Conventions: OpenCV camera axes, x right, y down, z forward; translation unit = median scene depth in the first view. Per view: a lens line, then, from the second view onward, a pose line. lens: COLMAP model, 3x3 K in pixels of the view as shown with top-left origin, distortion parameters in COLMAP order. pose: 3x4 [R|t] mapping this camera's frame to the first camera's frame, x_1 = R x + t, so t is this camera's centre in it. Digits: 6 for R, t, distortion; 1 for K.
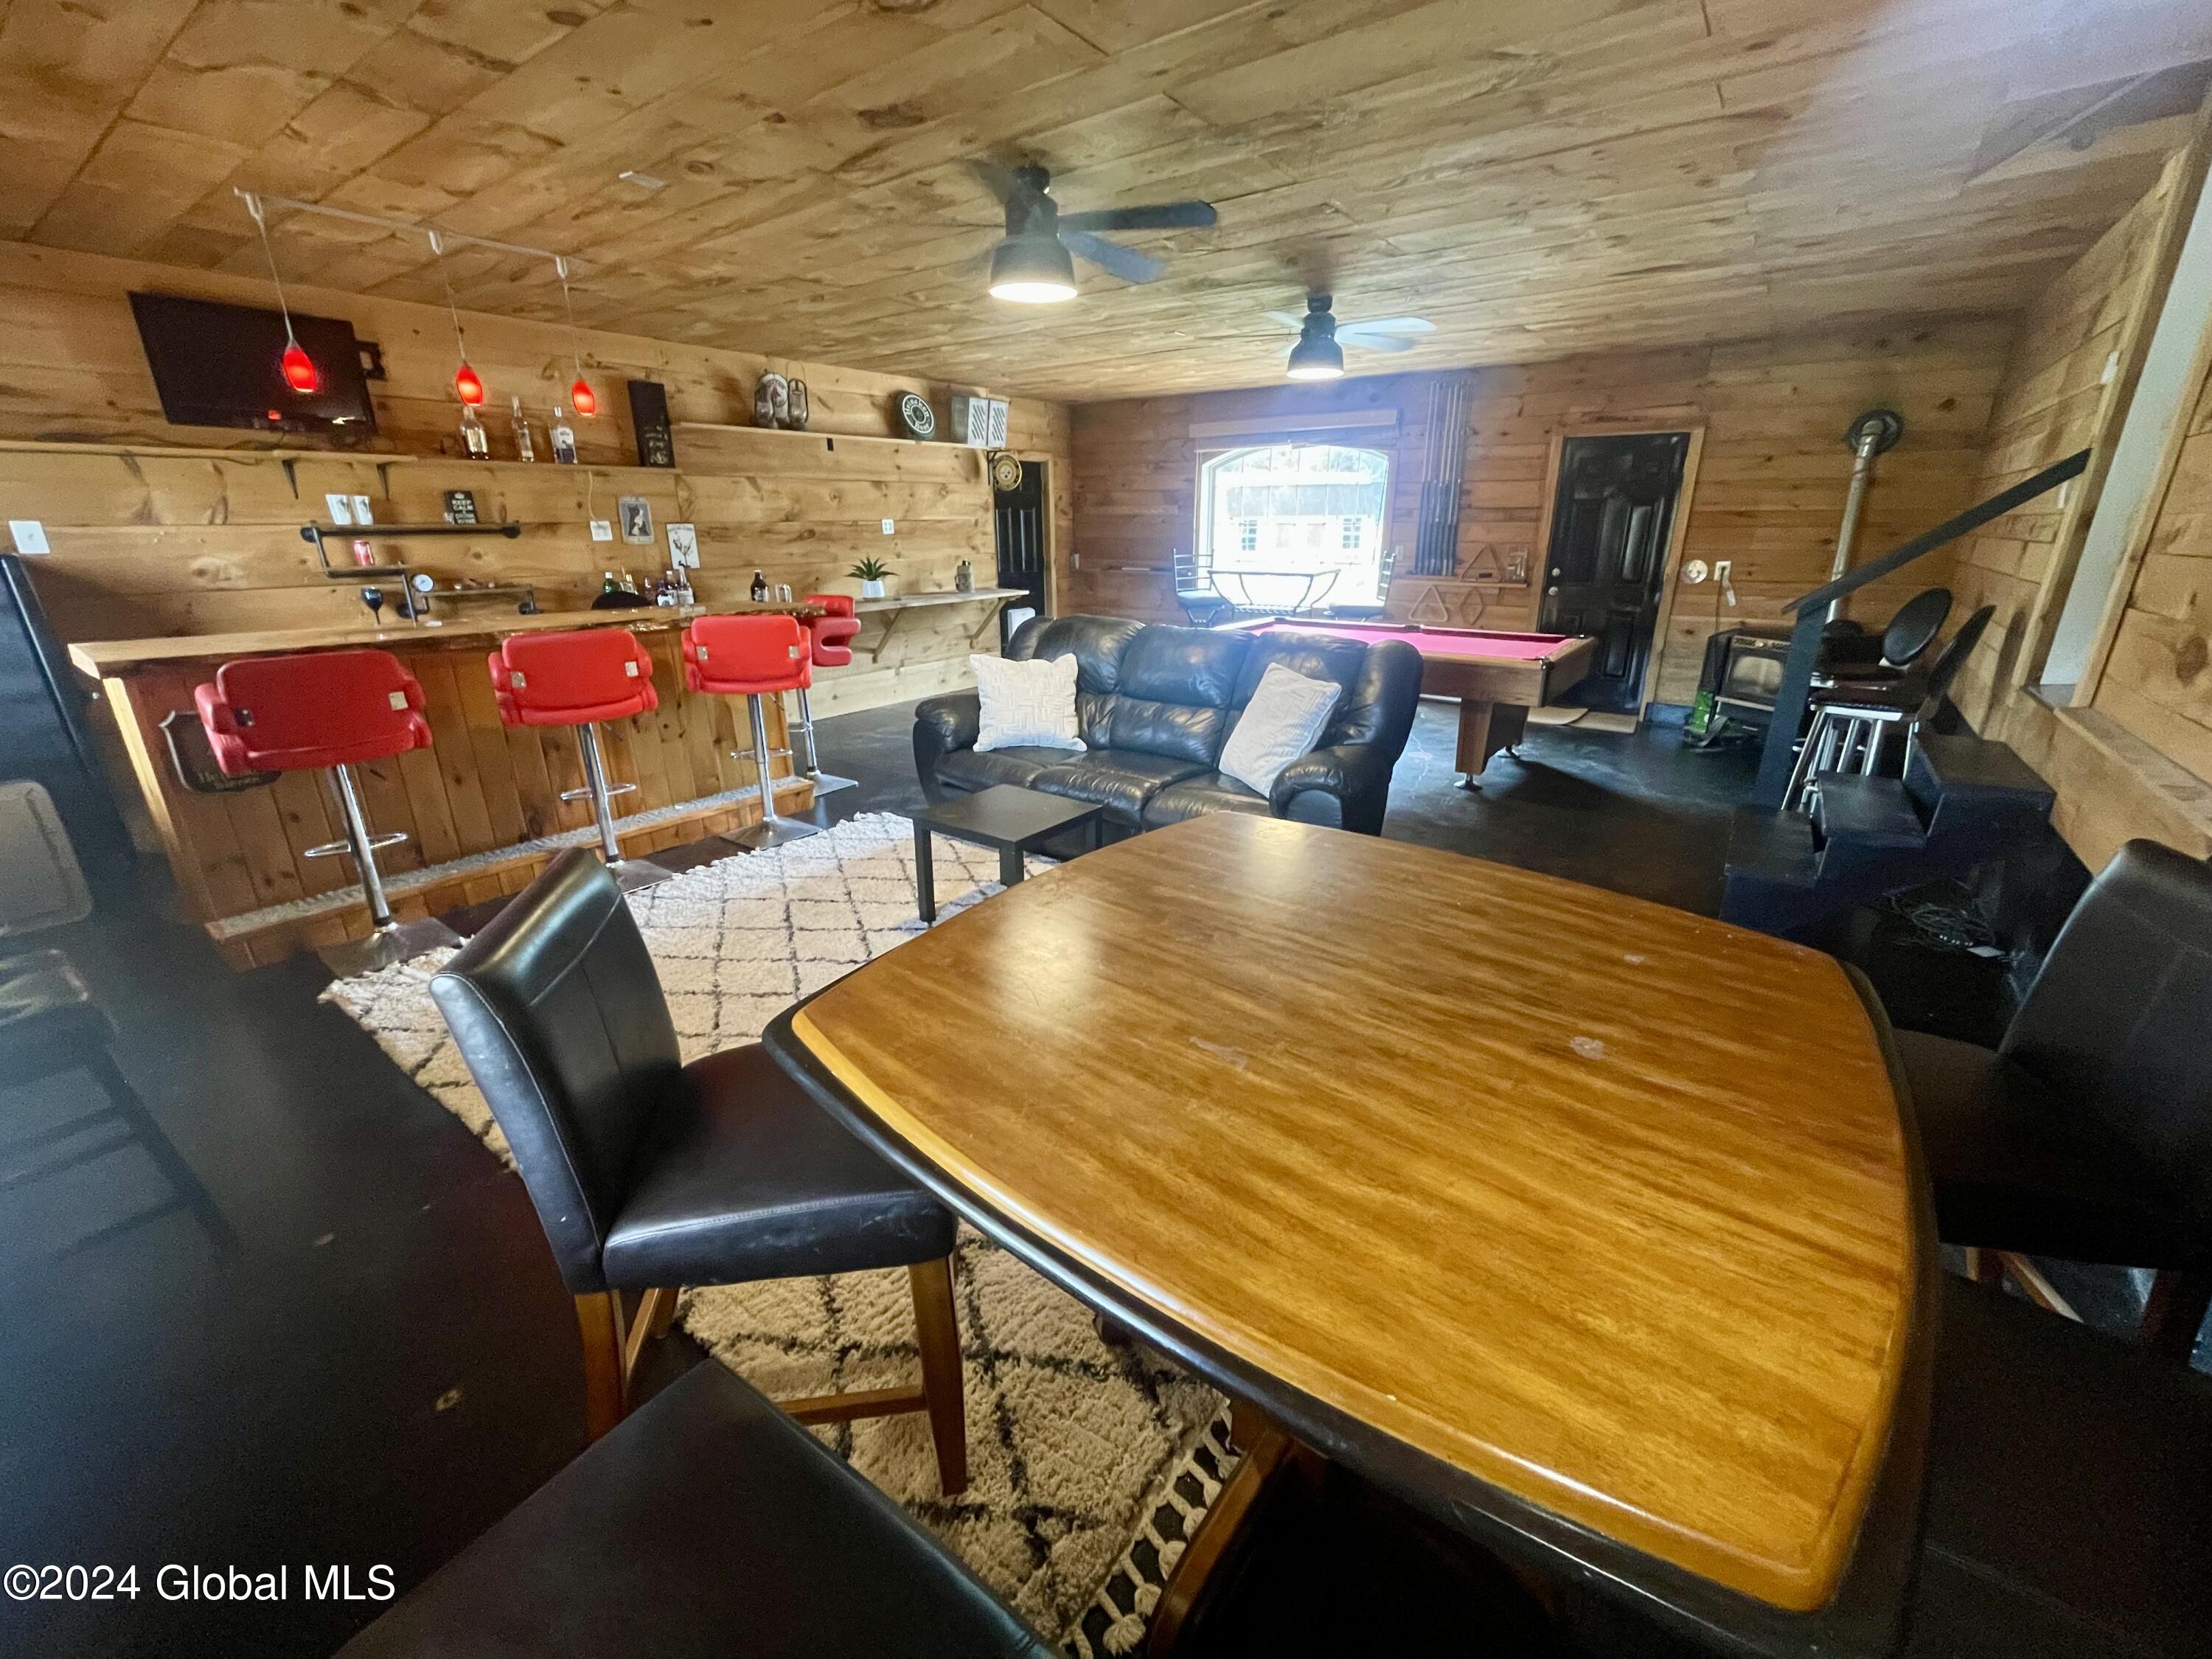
lens RADIAL K [[895.3, 0, 1108.1], [0, 895.3, 826.9], [0, 0, 1]] dist [-0.003123, 0.000369]
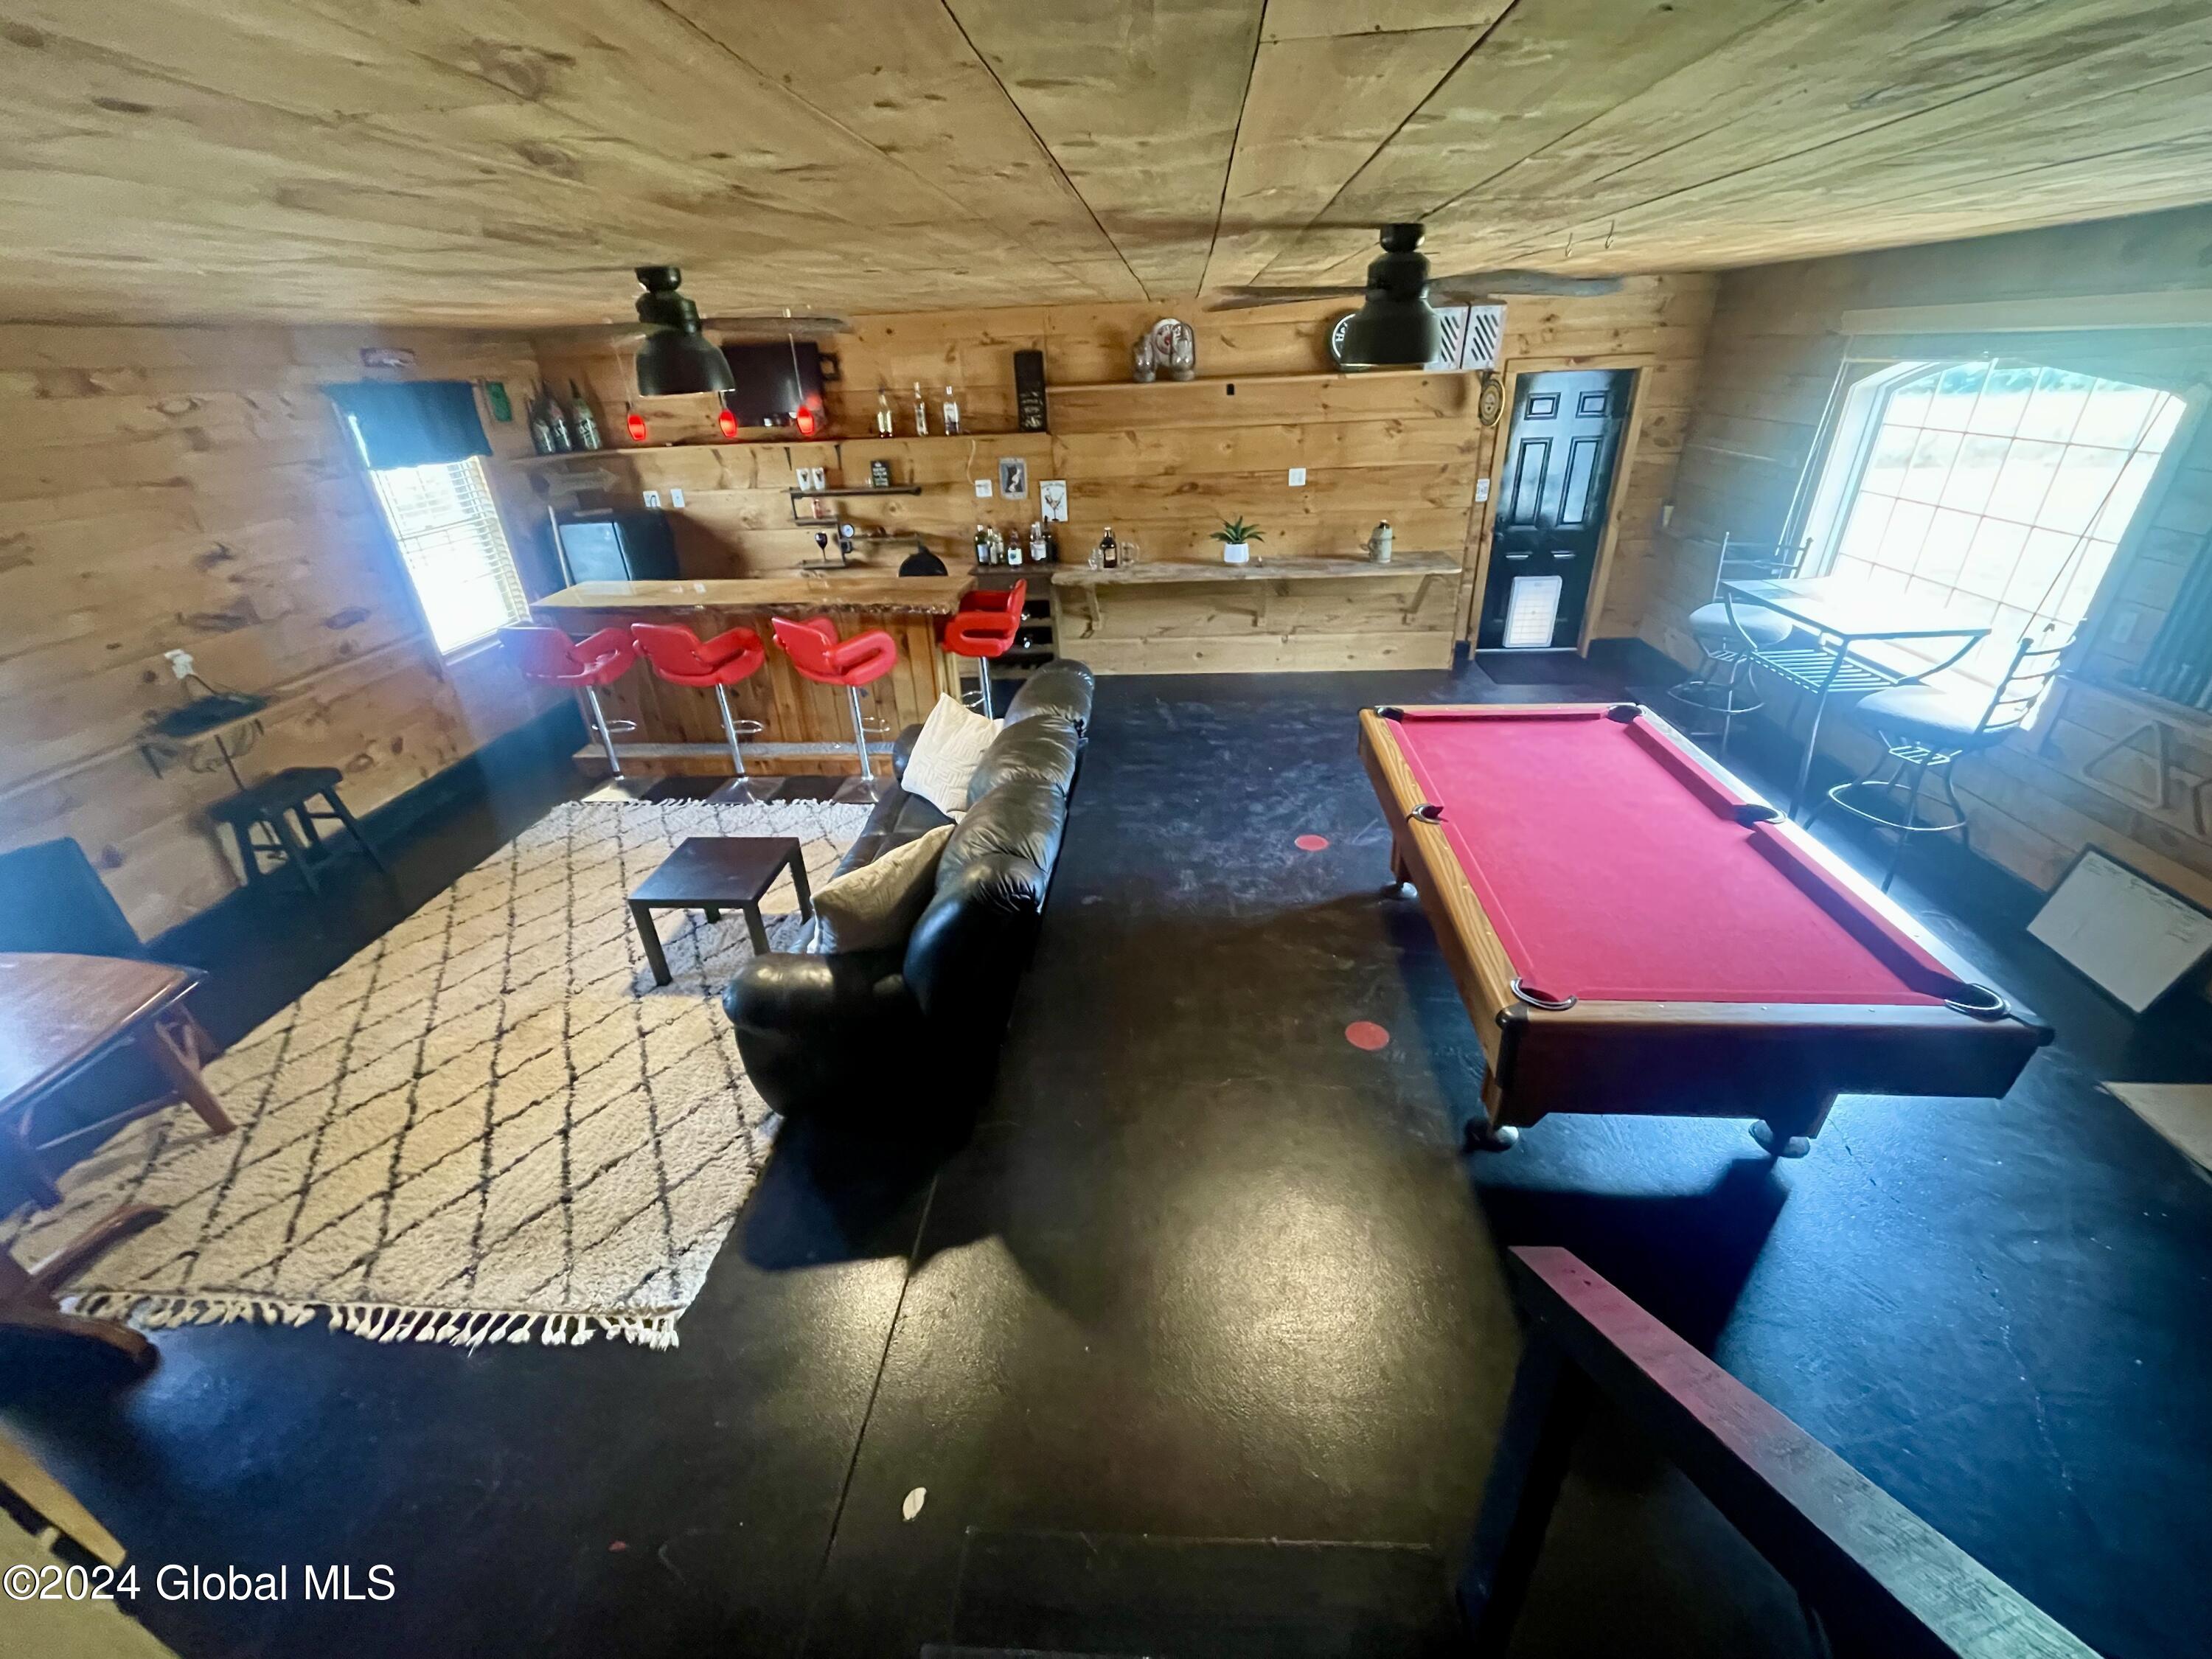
lens RADIAL K [[895.3, 0, 1106.8], [0, 895.3, 826.3], [0, 0, 1]] dist [-0.003123, 0.000369]
pose [[0.532700, 0.380107, -0.756141, 0.675268], [-0.238065, 0.924687, 0.297117, -0.355446], [0.812131, 0.021737, 0.583071, 0.520694]]
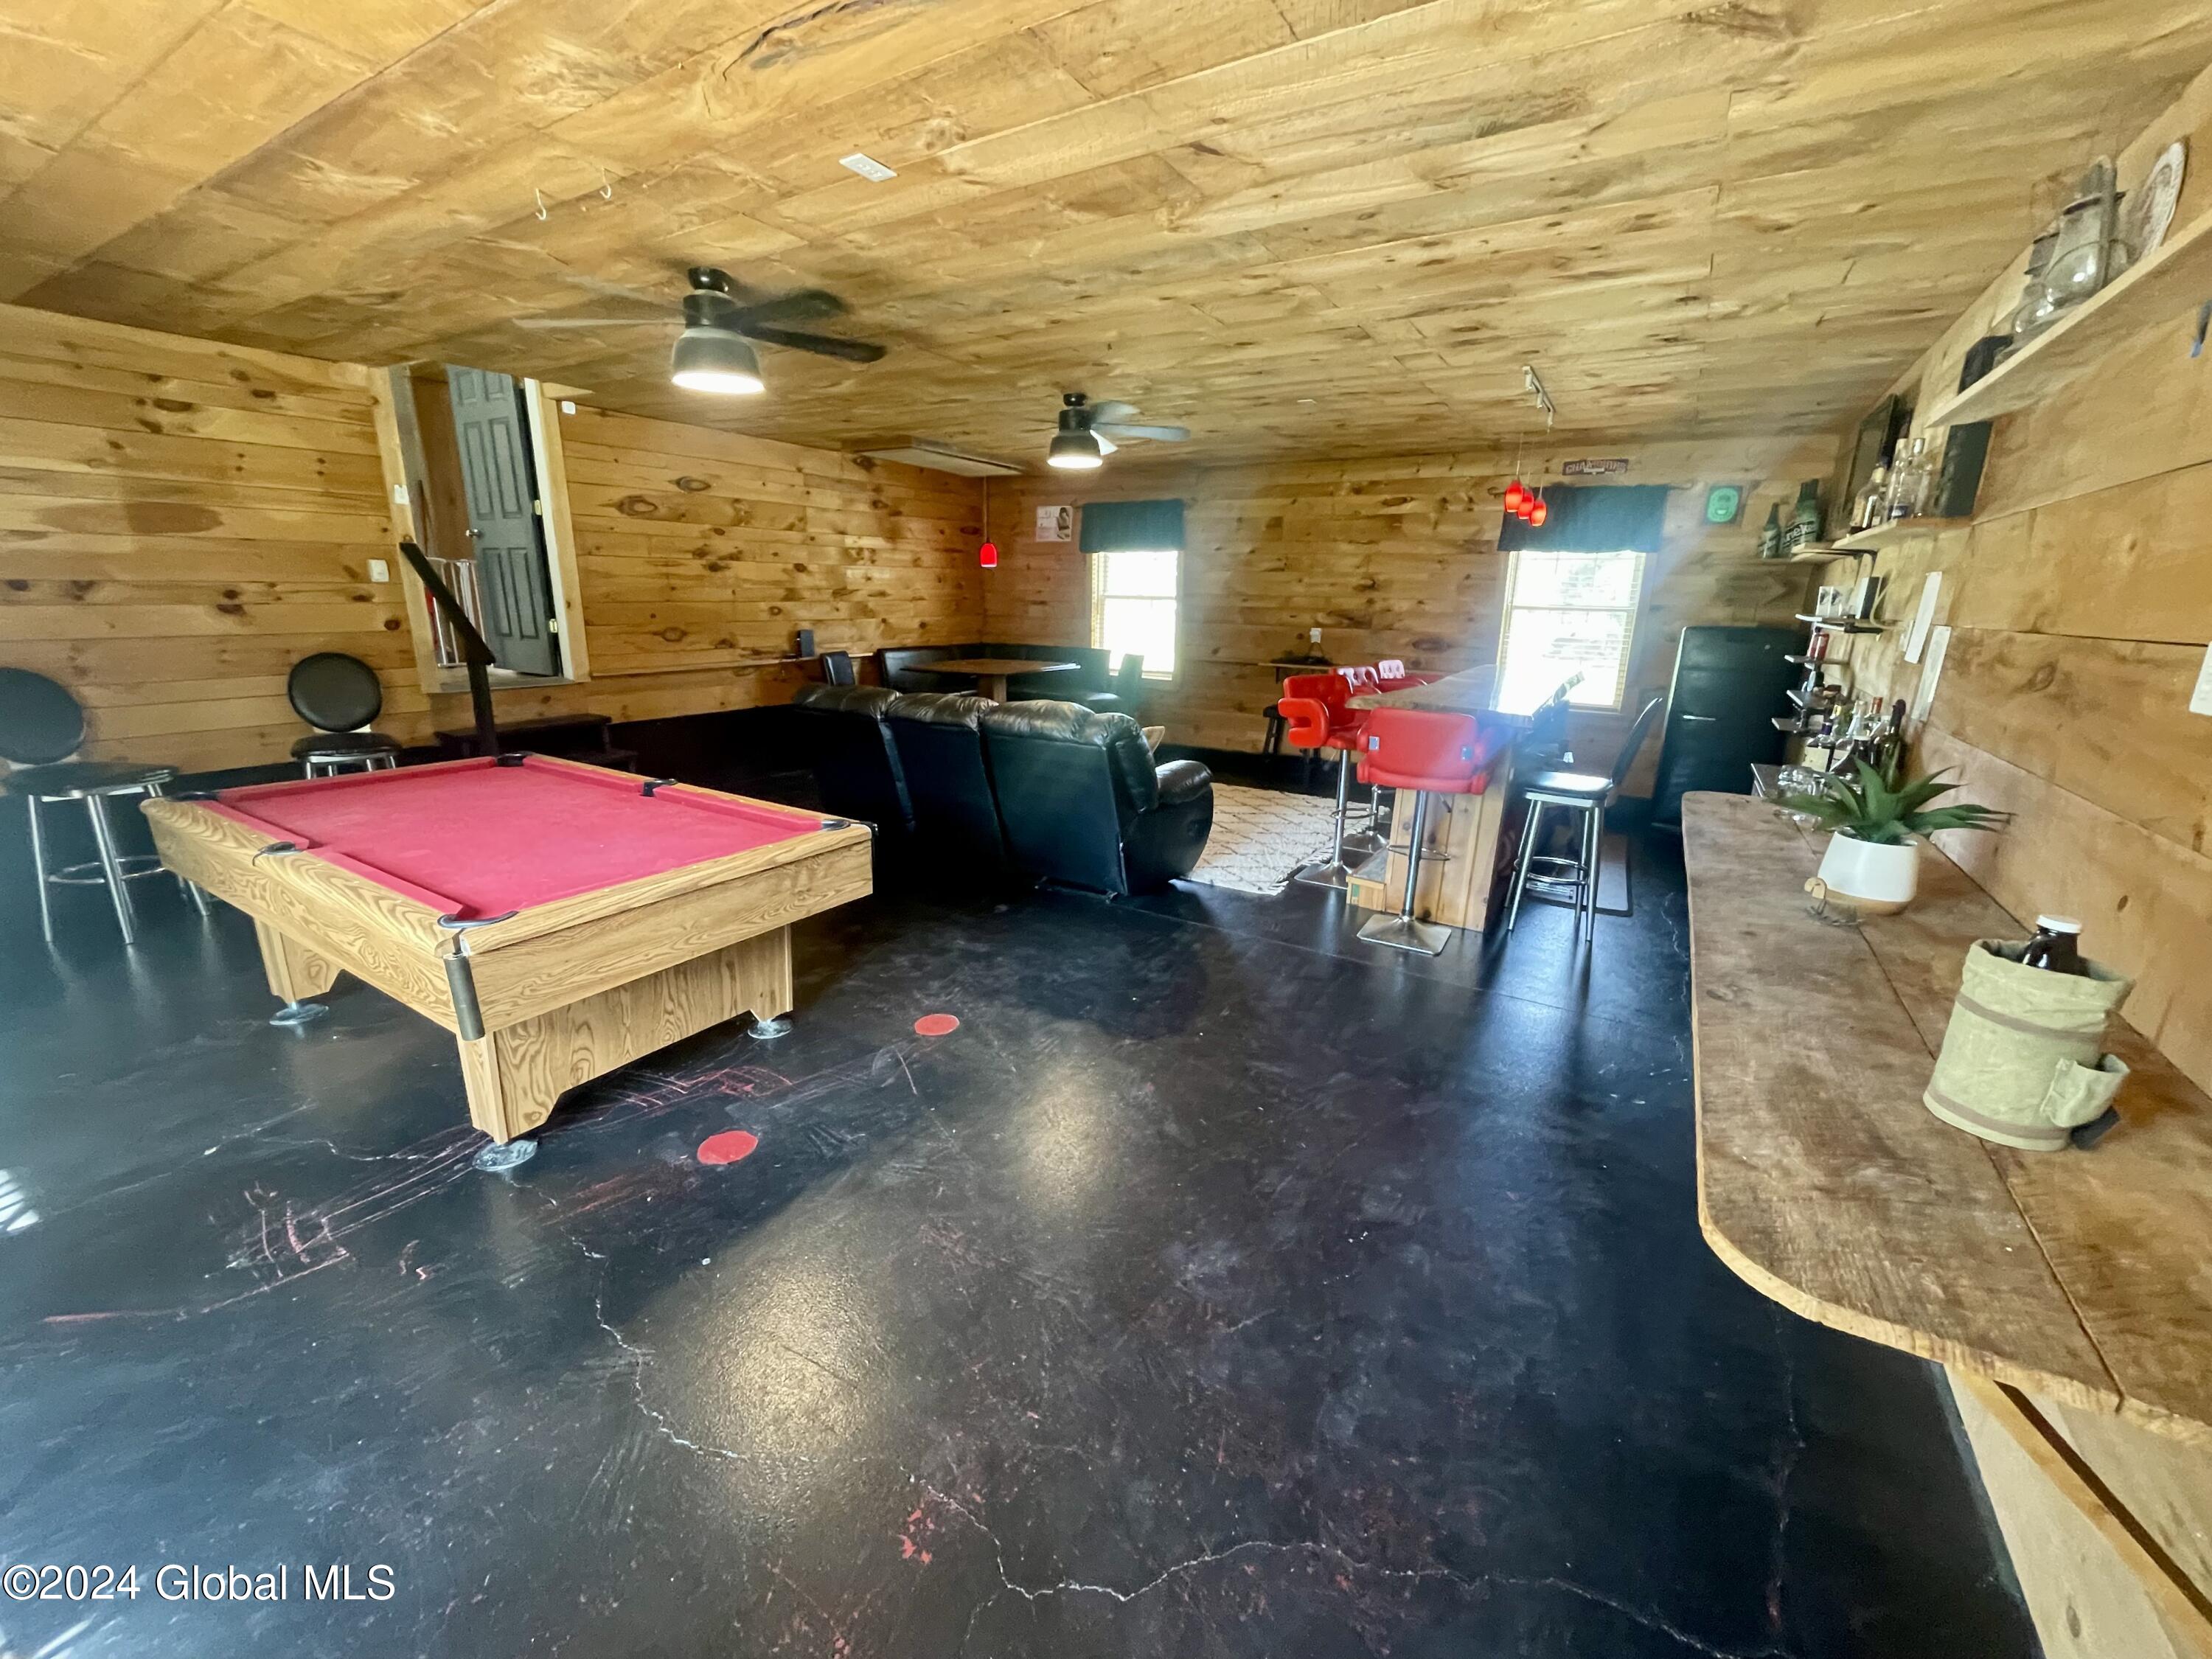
lens RADIAL K [[895.3, 0, 1110.0], [0, 895.3, 829.3], [0, 0, 1]] dist [-0.003123, 0.000369]
pose [[-0.995891, 0.008077, -0.090197, 0.003893], [-0.043845, 0.828486, 0.558291, -0.609768], [0.079236, 0.559952, -0.824727, 1.741445]]
